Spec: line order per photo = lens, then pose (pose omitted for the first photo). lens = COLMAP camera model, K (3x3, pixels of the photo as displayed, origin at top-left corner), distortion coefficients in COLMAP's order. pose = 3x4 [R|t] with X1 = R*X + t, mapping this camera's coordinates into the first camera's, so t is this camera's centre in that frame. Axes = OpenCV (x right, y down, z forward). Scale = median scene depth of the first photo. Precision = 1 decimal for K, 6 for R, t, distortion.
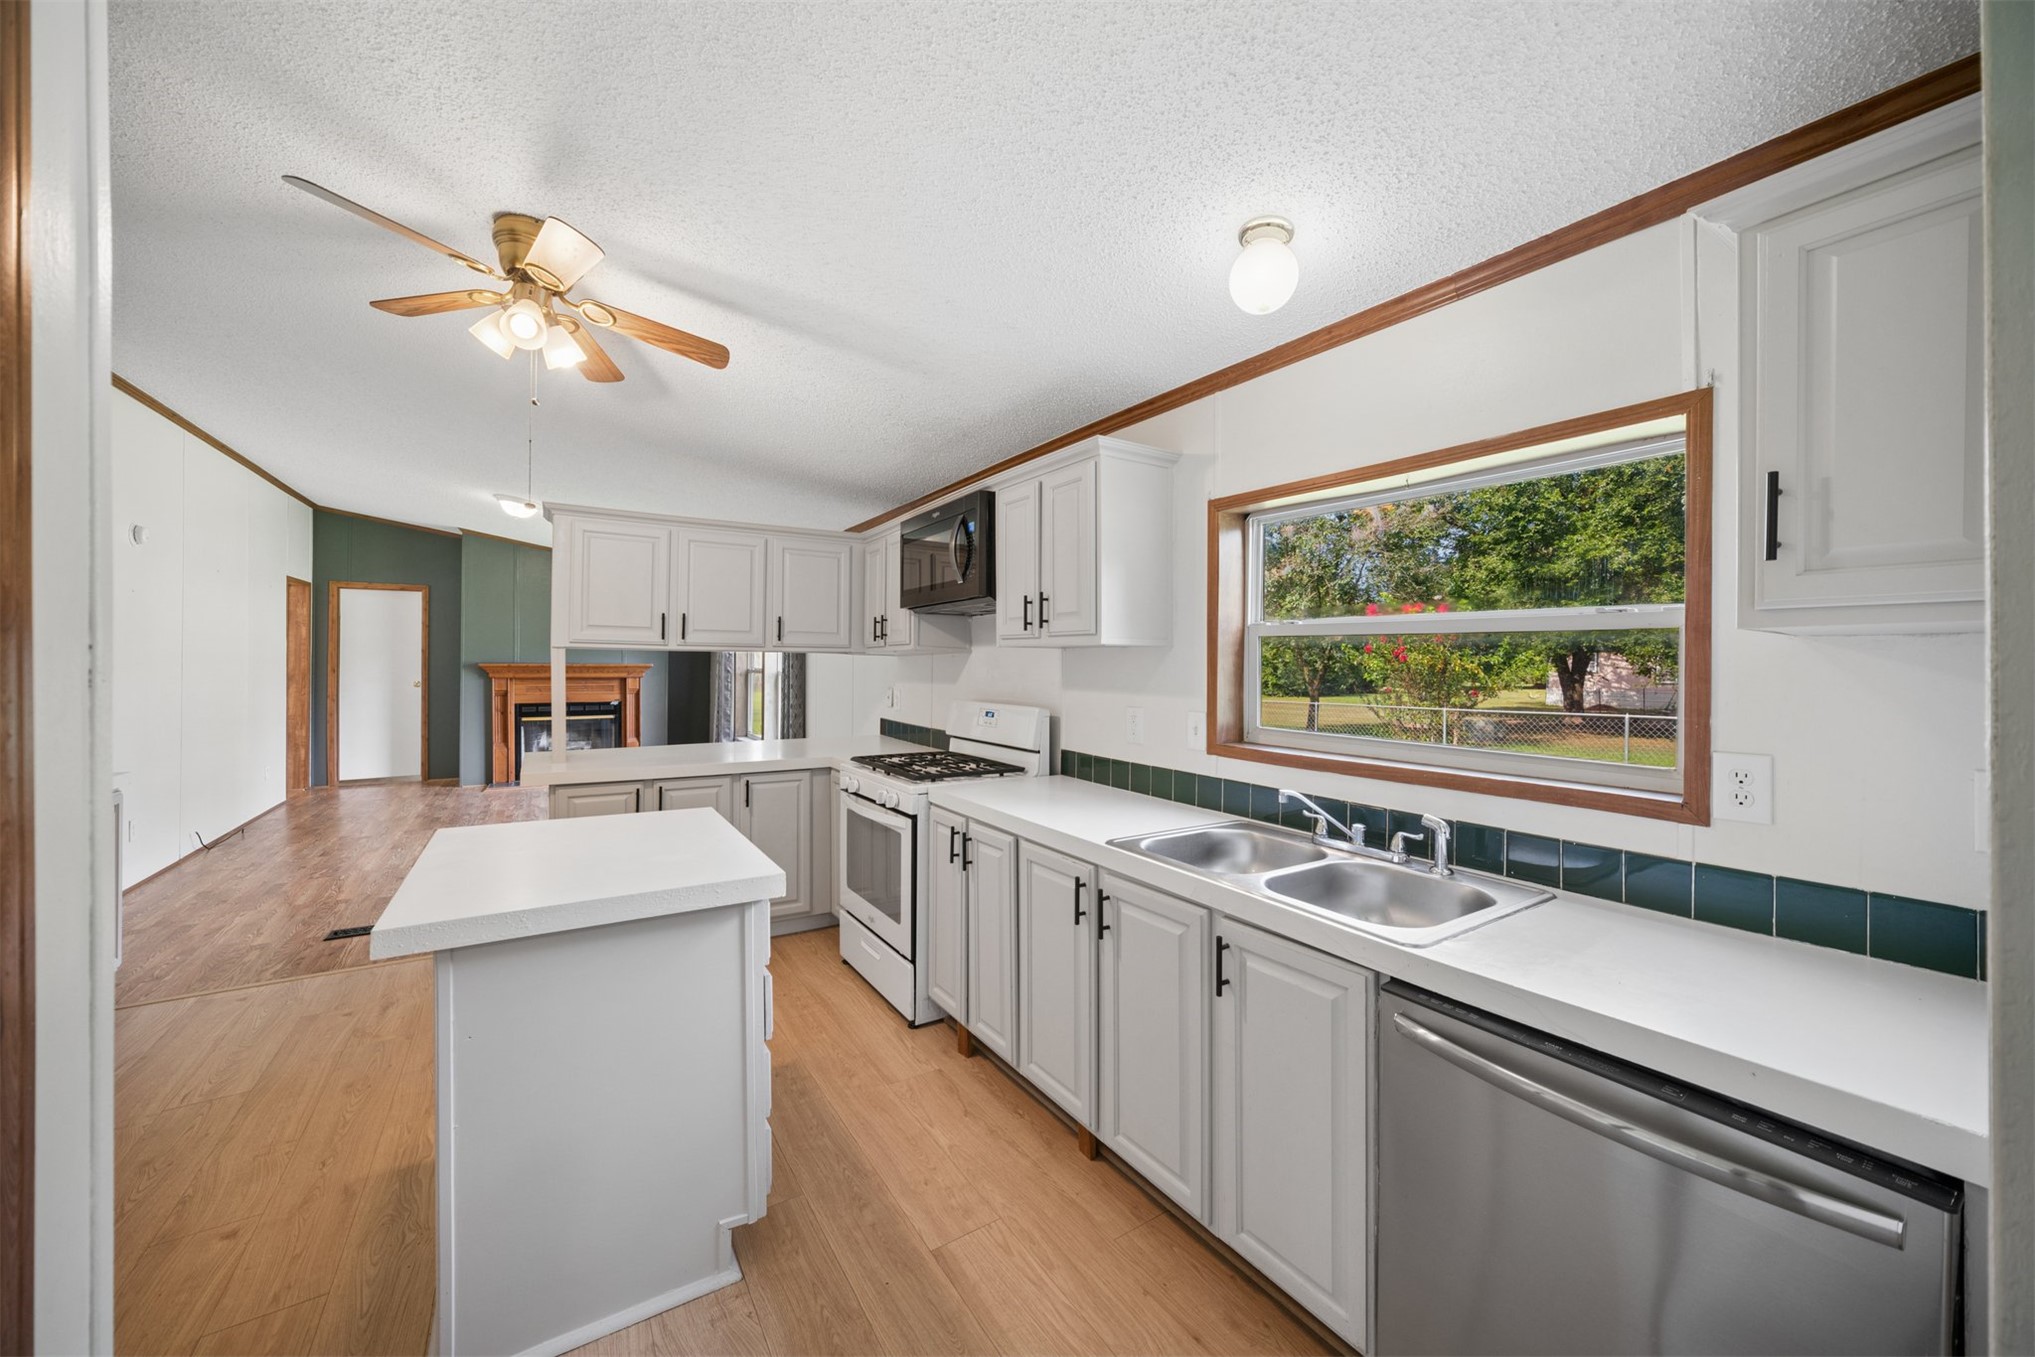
lens RADIAL K [[741.9, 0, 1008.9], [0, 741.9, 671.4], [0, 0, 1]] dist [-0.017209, 0.003286]
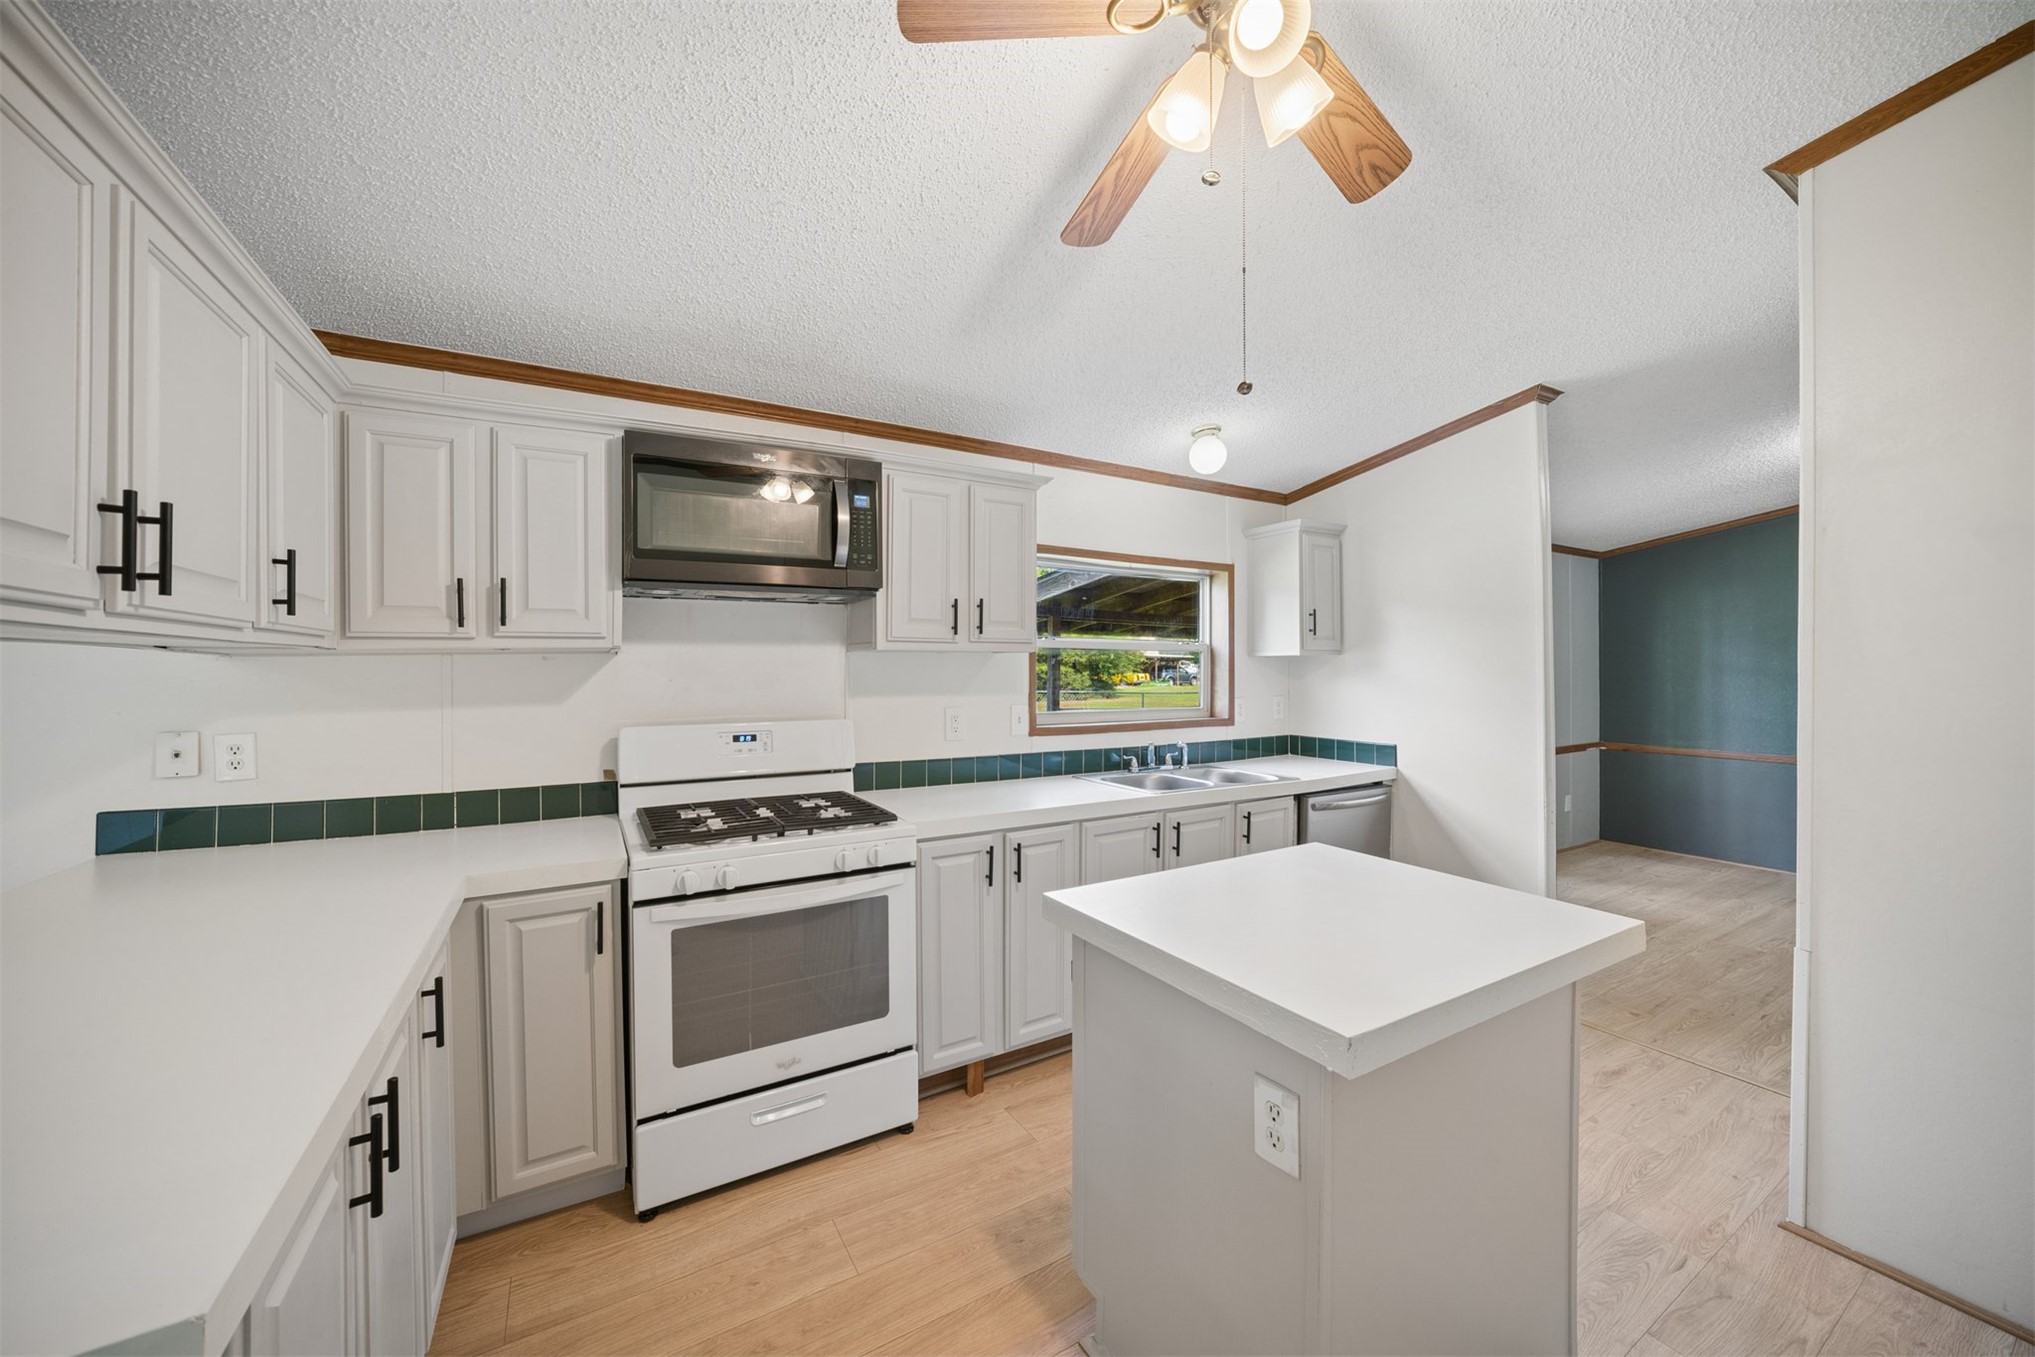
lens RADIAL K [[741.9, 0, 1006.8], [0, 741.9, 670.7], [0, 0, 1]] dist [-0.017209, 0.003286]
pose [[0.038480, -0.012614, 0.999180, -0.726875], [0.011607, 0.999859, 0.012175, -0.014866], [-0.999192, 0.011129, 0.038621, 0.689113]]
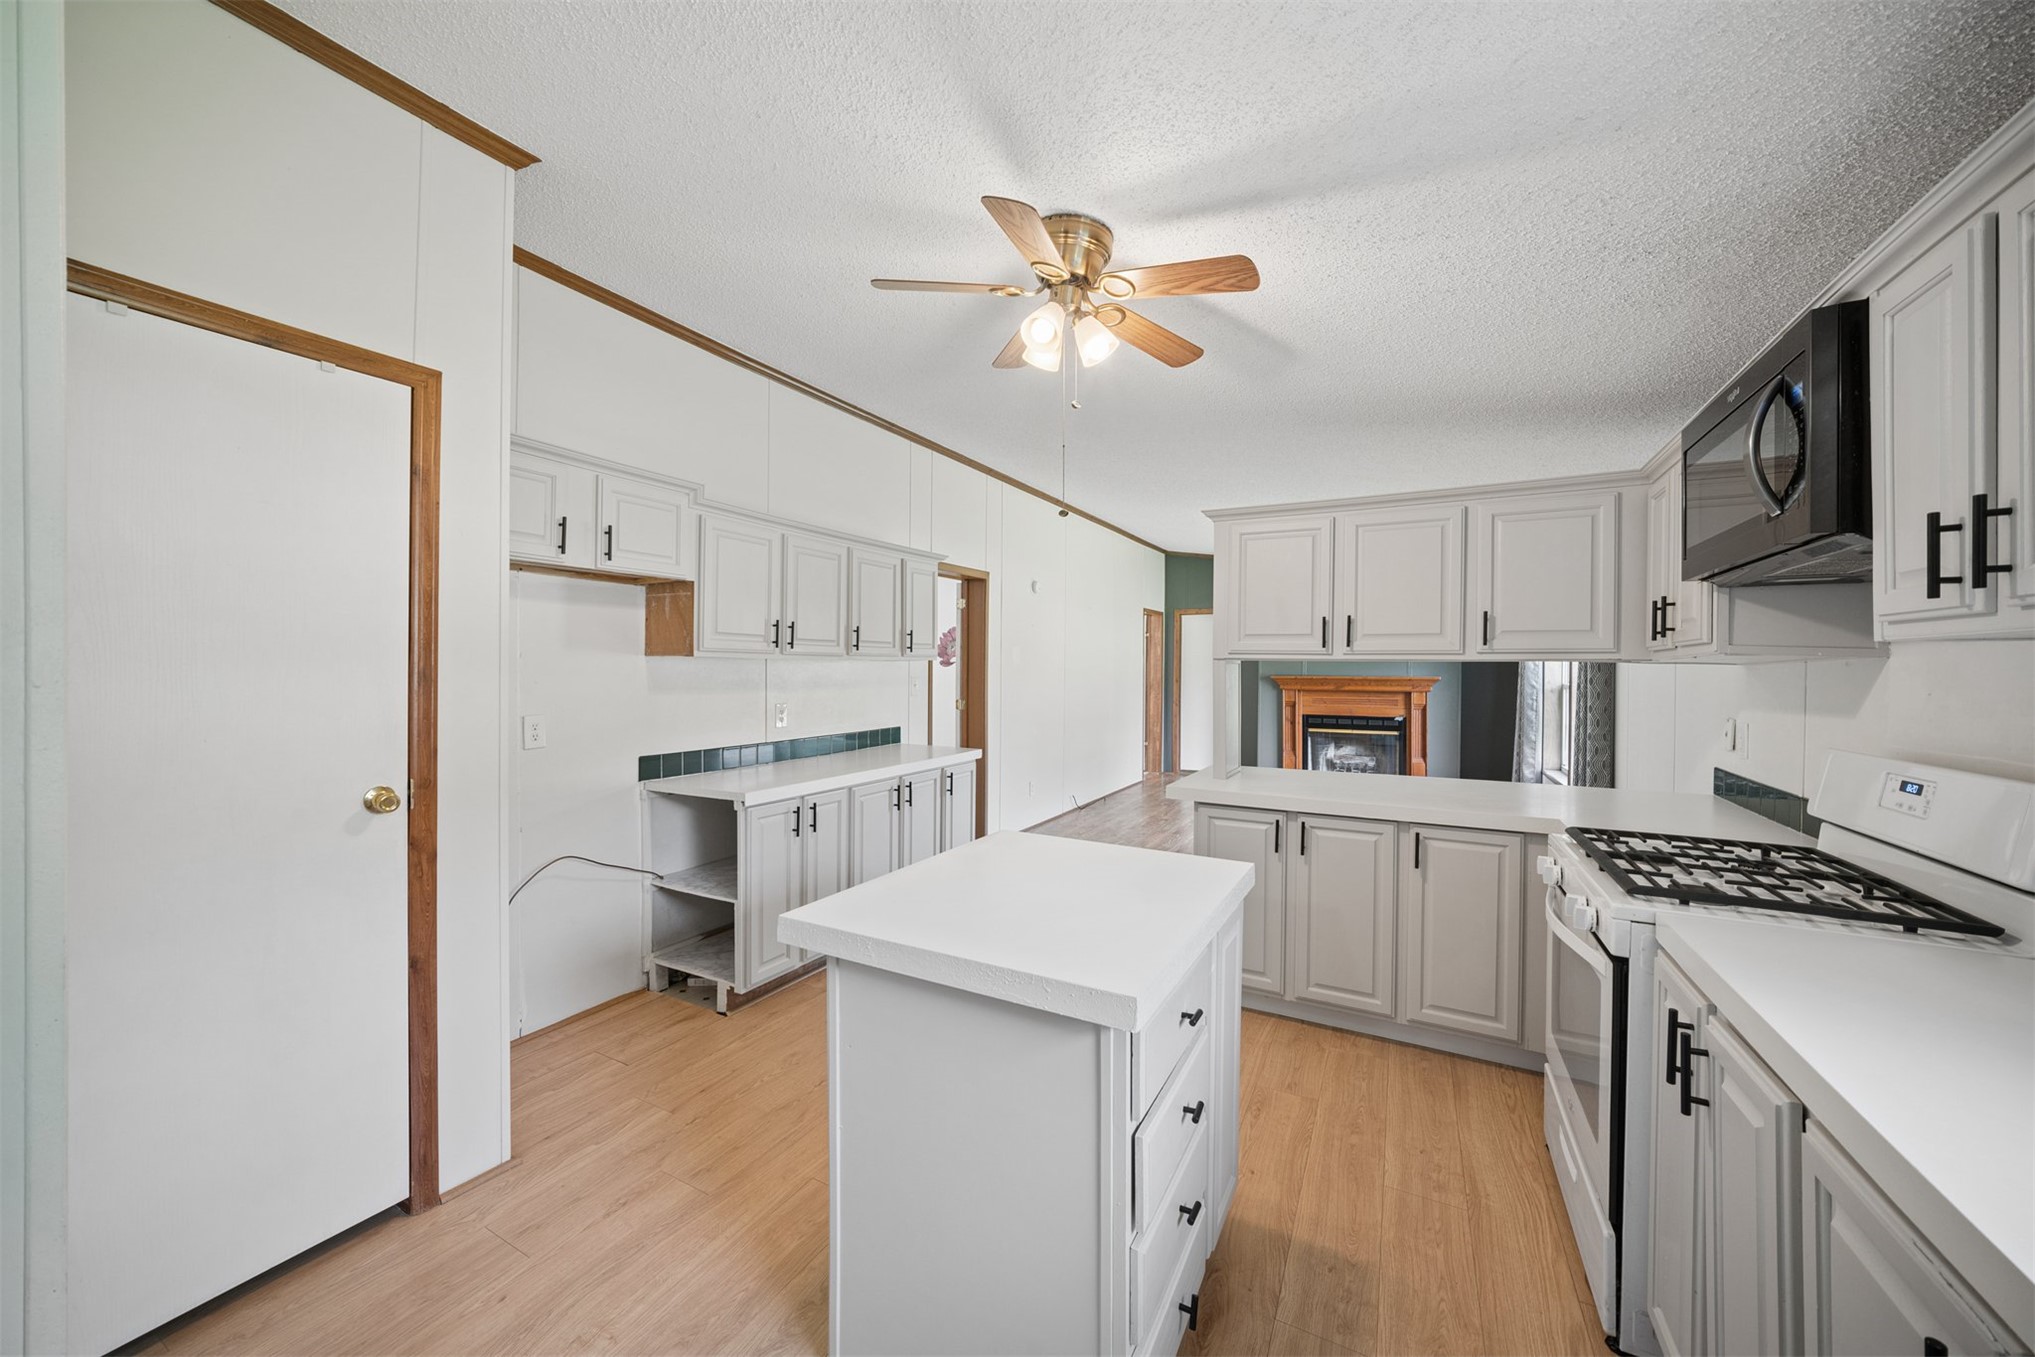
lens RADIAL K [[741.9, 0, 999.5], [0, 741.9, 673.7], [0, 0, 1]] dist [-0.017209, 0.003286]
pose [[0.474038, -0.000049, -0.880504, 0.101168], [-0.011863, 0.999909, -0.006442, -0.003625], [0.880424, 0.013499, 0.473994, 0.274260]]
